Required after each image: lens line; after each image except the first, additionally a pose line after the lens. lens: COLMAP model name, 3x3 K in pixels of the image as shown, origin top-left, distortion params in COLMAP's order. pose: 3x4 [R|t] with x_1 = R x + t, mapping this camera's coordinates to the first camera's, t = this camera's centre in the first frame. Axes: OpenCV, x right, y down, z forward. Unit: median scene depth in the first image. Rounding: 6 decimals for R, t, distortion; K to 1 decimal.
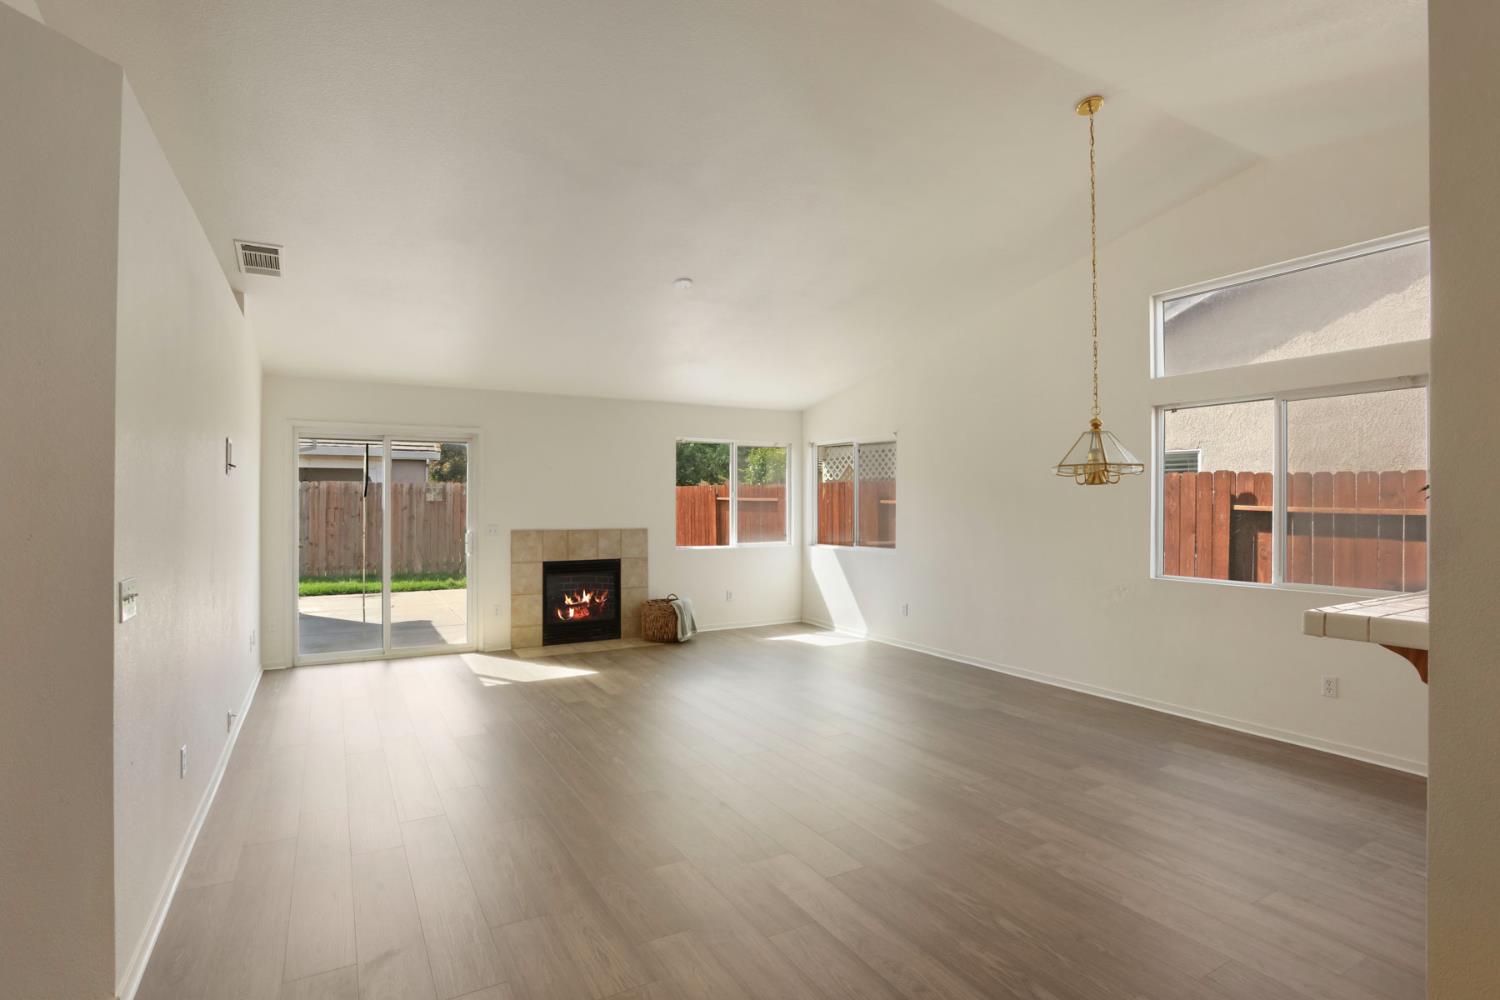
lens RADIAL K [[727.3, 0, 741.9], [0, 727.3, 495.2], [0, 0, 1]] dist [-0.083011, 0.038481]
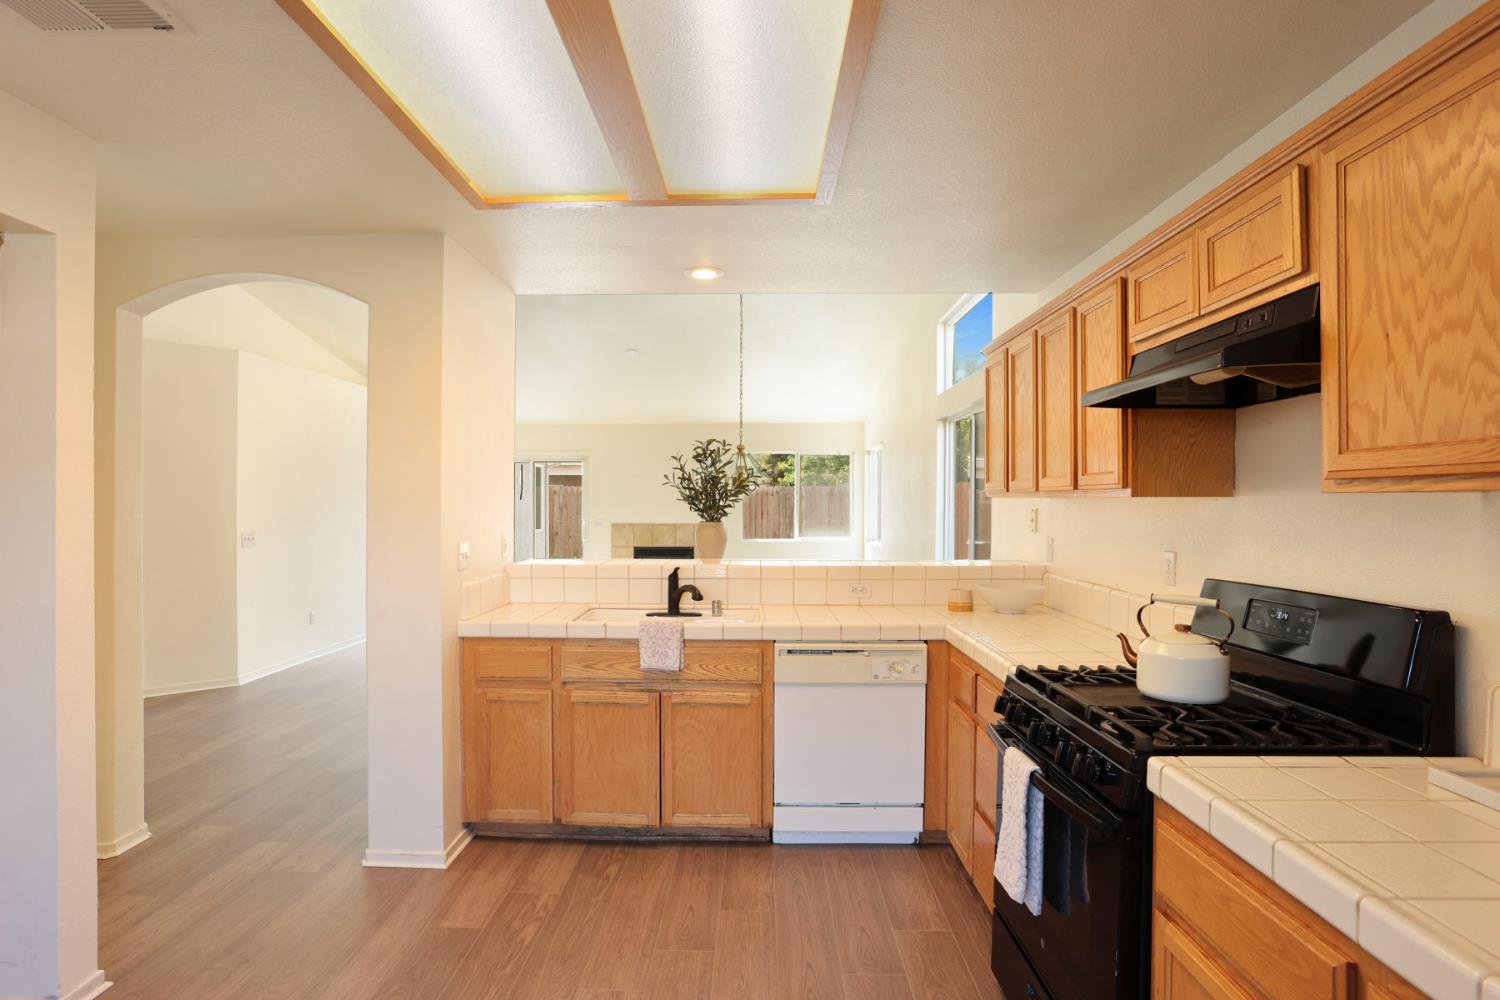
lens RADIAL K [[779.1, 0, 734.5], [0, 779.1, 498.8], [0, 0, 1]] dist [-0.079159, 0.041985]
pose [[0.851971, -0.003951, -0.523575, 0.638275], [0.007451, 0.999962, 0.004577, -0.004200], [0.523537, -0.007801, 0.851967, -0.154547]]
